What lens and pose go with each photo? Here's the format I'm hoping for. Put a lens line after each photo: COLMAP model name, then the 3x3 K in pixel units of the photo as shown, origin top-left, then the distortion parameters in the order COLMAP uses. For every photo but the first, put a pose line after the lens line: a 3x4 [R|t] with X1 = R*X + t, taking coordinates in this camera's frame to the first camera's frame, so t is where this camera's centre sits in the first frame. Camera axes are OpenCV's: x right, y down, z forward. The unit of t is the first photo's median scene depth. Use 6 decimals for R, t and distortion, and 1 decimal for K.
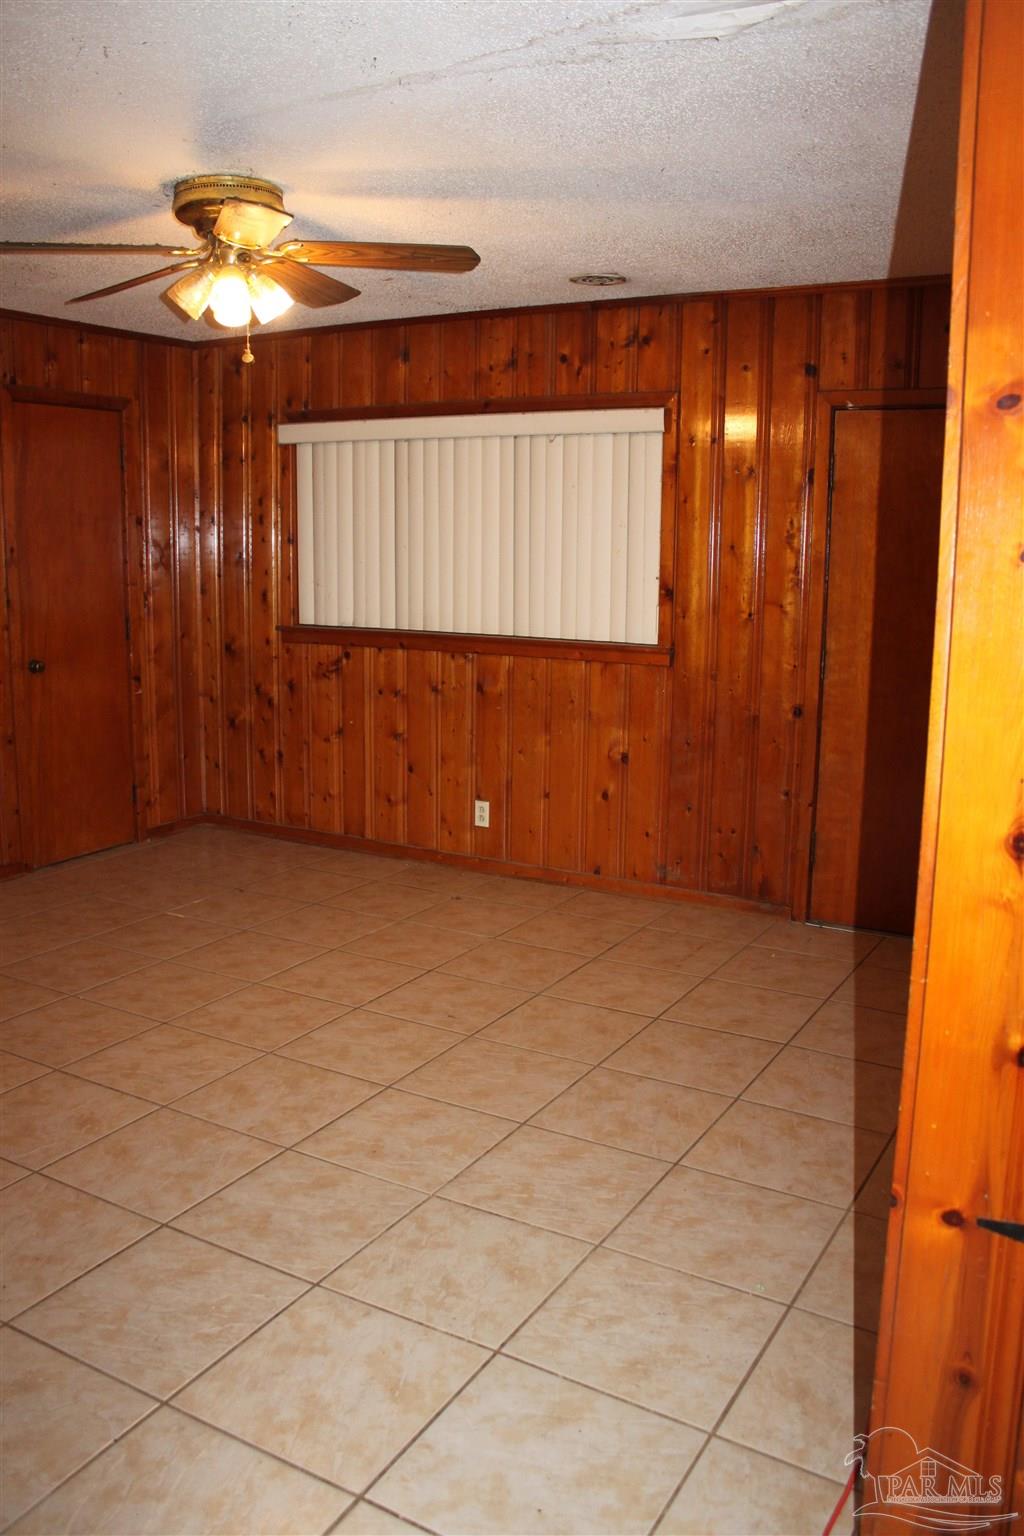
lens RADIAL K [[1278.9, 0, 510.8], [0, 1278.9, 751.2], [0, 0, 1]] dist [-0.107672, 0.021977]
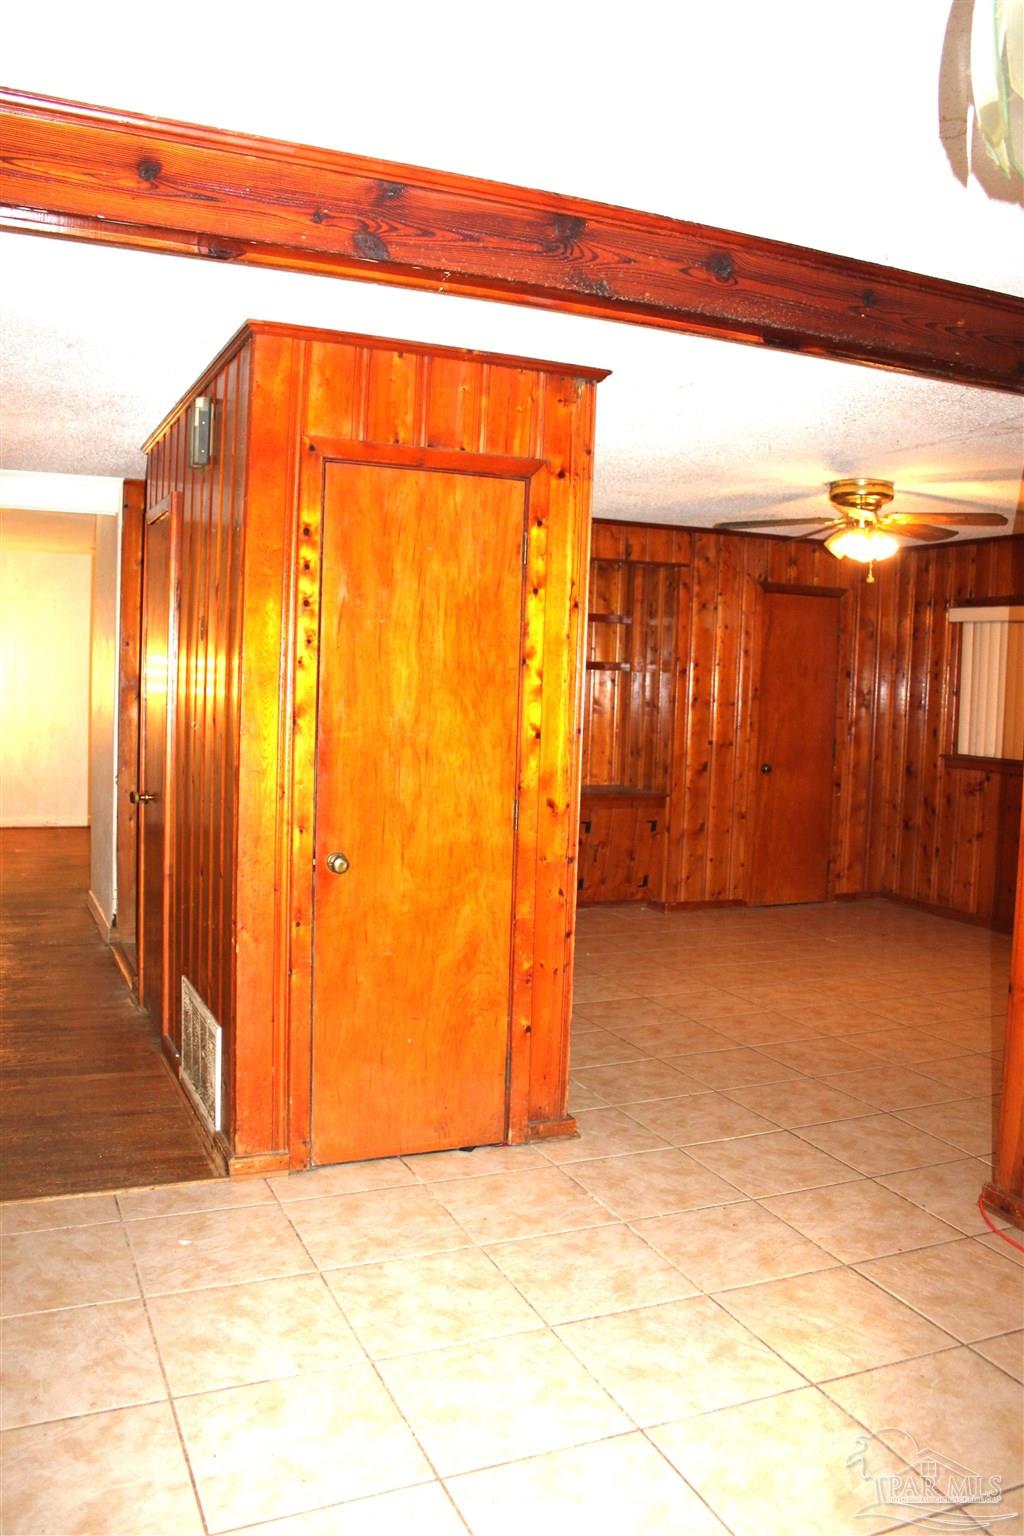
lens RADIAL K [[1290.0, 0, 566.2], [0, 1290.0, 758.5], [0, 0, 1]] dist [-0.172124, 0.138106]
pose [[0.835464, 0.055613, -0.546724, 0.229772], [-0.118073, 0.989797, -0.079749, 0.062862], [0.536711, 0.131181, 0.833507, -0.351123]]
